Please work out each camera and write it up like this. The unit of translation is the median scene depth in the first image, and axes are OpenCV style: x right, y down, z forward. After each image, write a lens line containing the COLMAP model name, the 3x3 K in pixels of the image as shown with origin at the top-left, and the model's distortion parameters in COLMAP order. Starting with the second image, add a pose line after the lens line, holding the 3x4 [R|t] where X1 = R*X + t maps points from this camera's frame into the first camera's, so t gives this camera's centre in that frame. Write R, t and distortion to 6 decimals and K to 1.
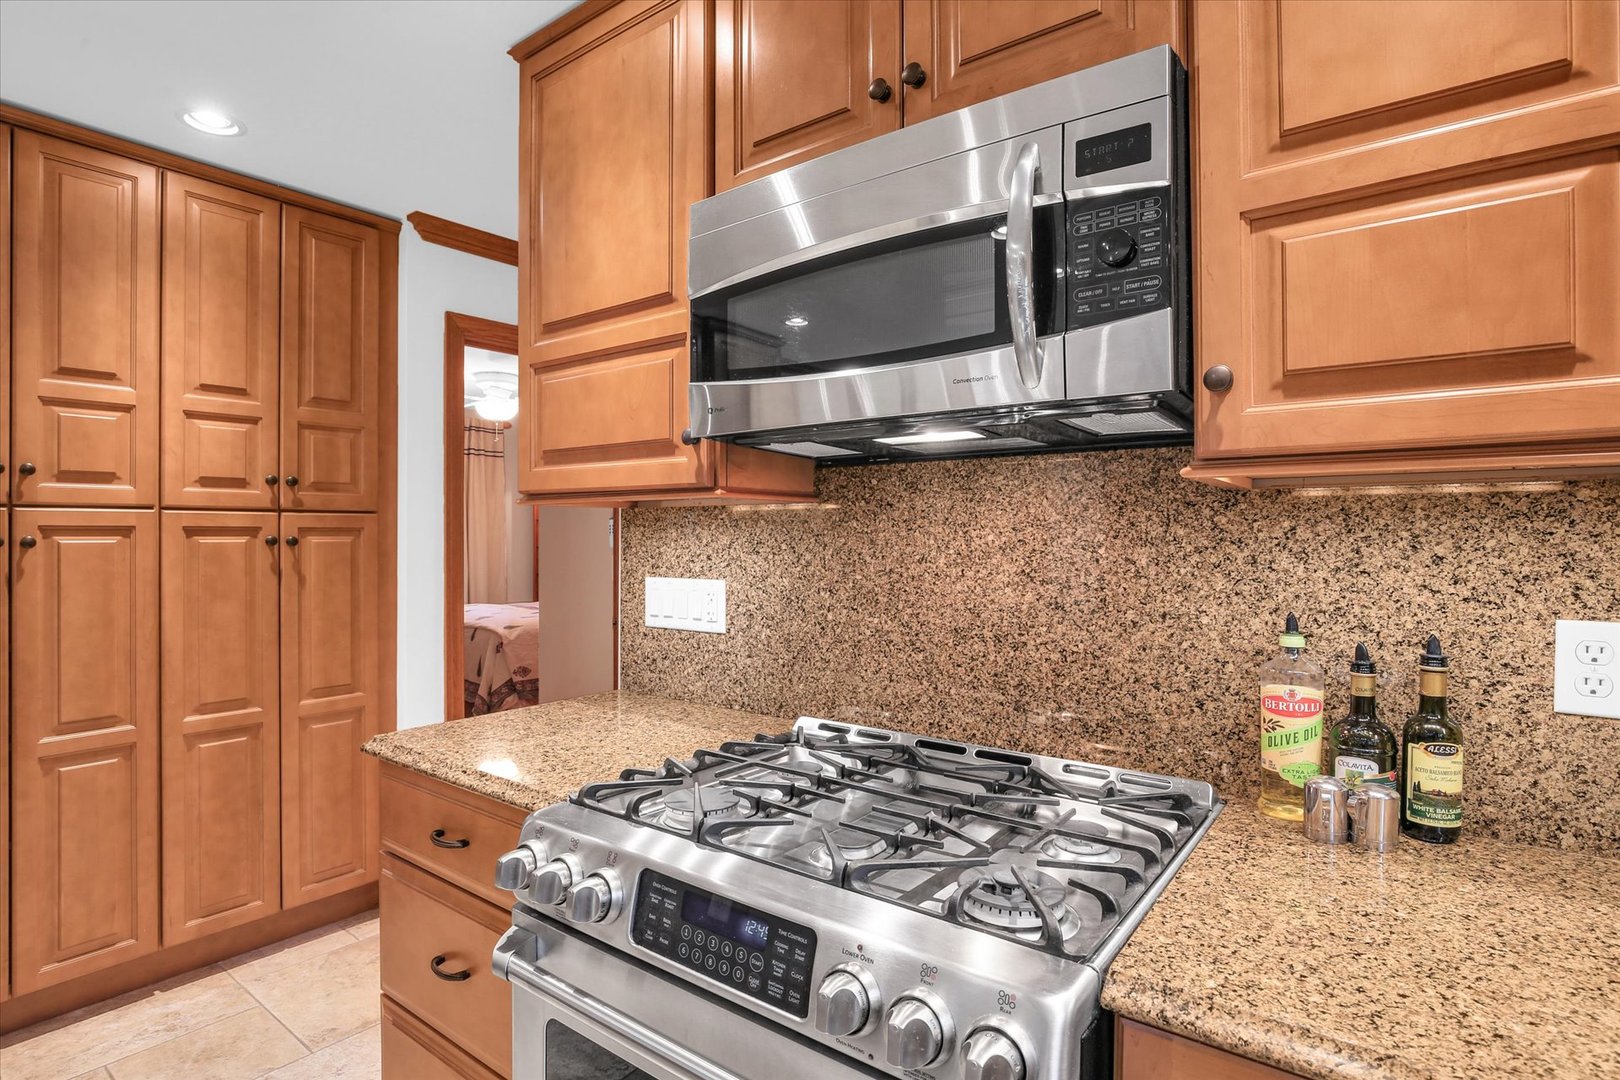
lens RADIAL K [[799.5, 0, 810.0], [0, 799.5, 540.0], [0, 0, 1]] dist [-0.024156, -0.000050]
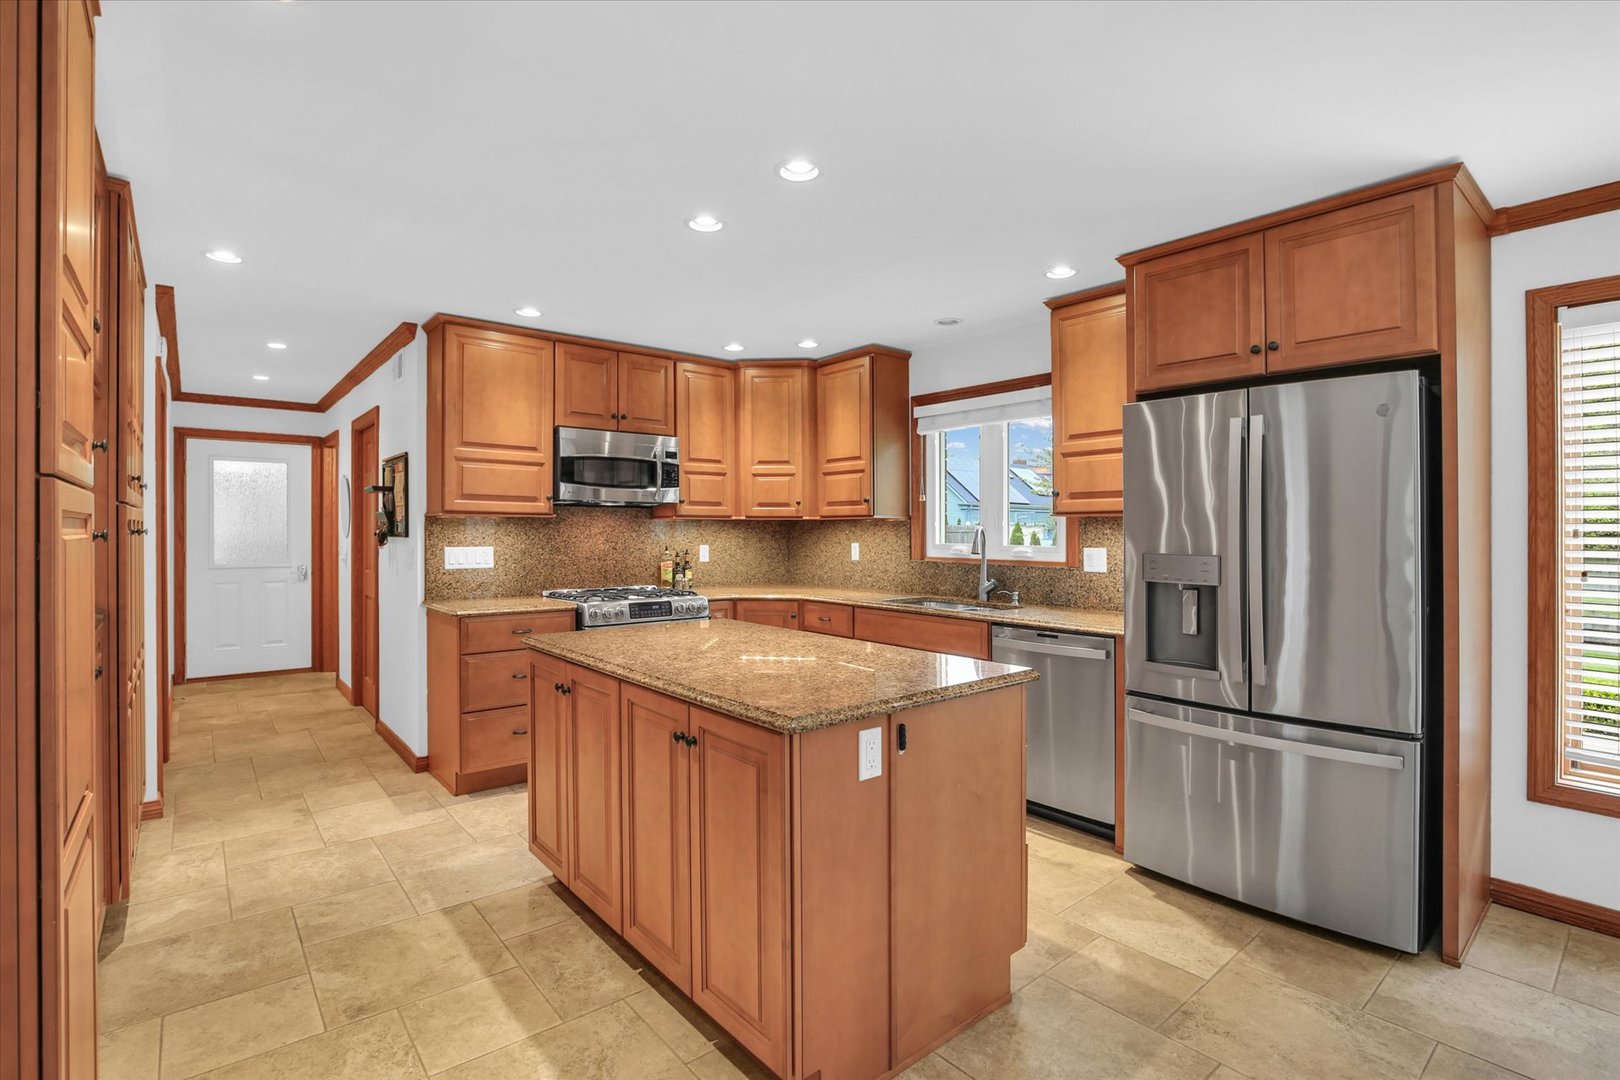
lens RADIAL K [[746.6, 0, 810.0], [0, 746.6, 540.0], [0, 0, 1]] dist [-0.031588, 0.000398]
pose [[0.205948, -0.008473, 0.978526, -3.080779], [0.002667, 0.999964, 0.008098, 0.017944], [-0.978559, 0.000942, 0.205963, -0.651034]]
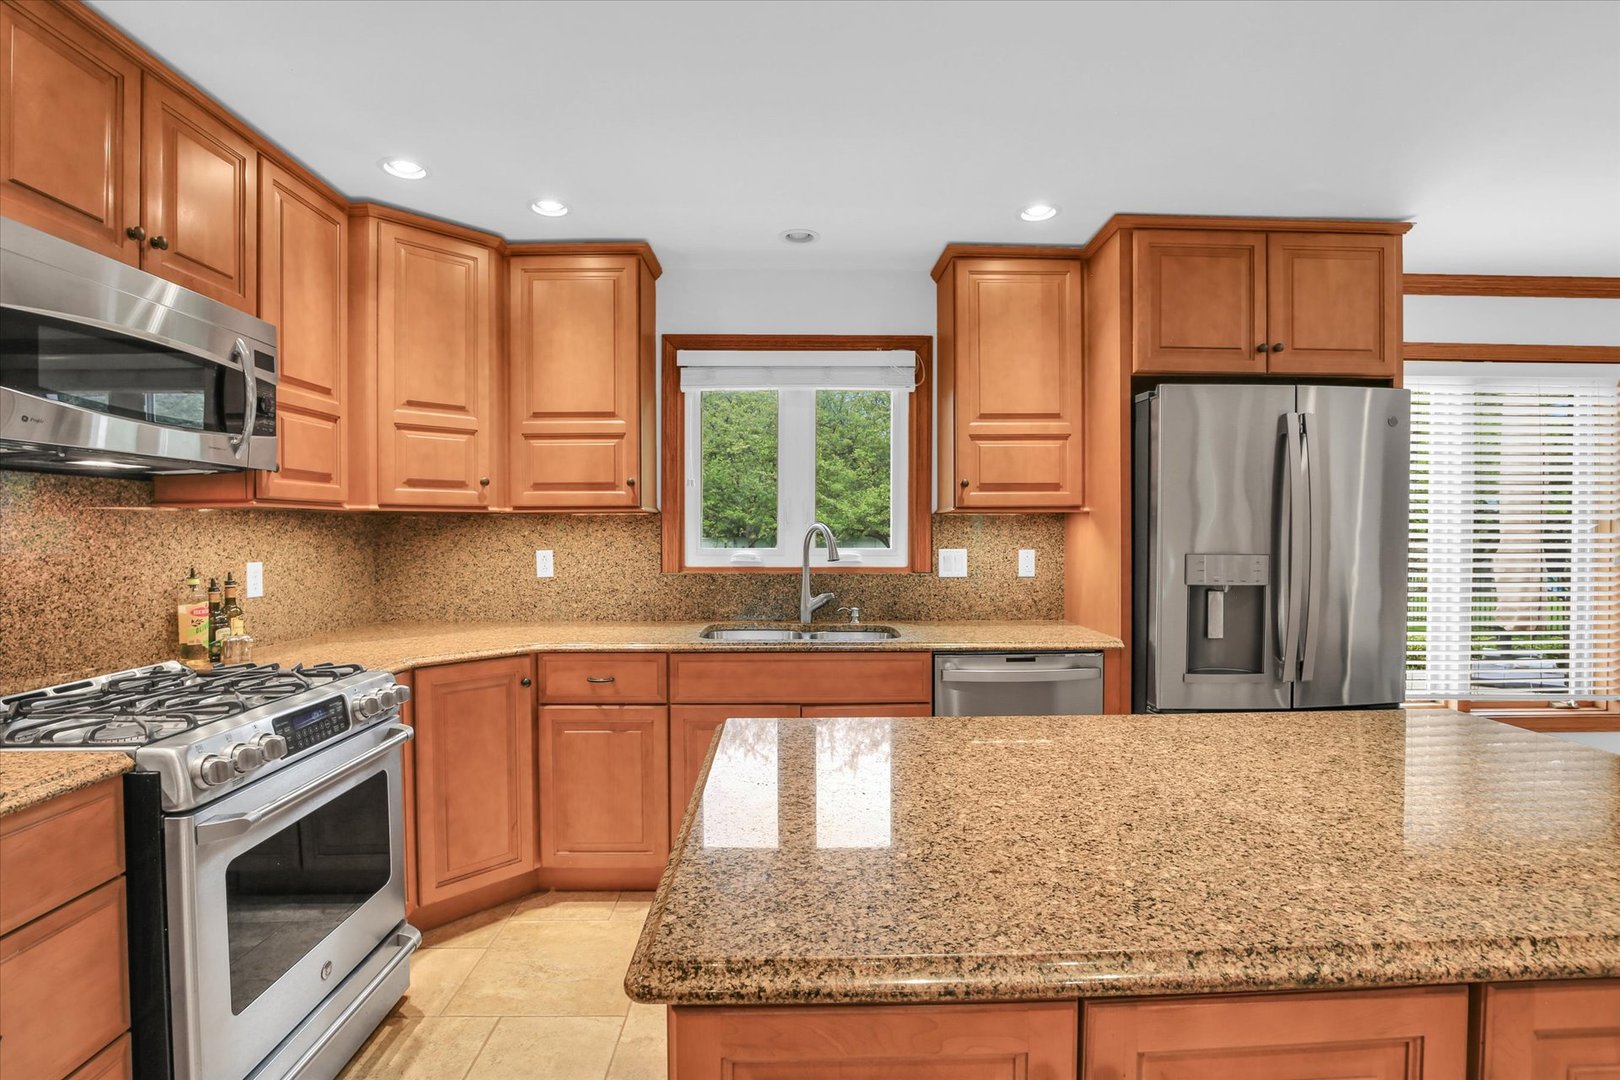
lens RADIAL K [[746.6, 0, 810.0], [0, 746.6, 540.0], [0, 0, 1]] dist [-0.031588, 0.000398]
pose [[-0.629923, -0.006238, 0.776632, -1.647532], [0.009046, 0.999841, 0.015368, 0.002369], [-0.776605, 0.016706, -0.629767, 0.818522]]
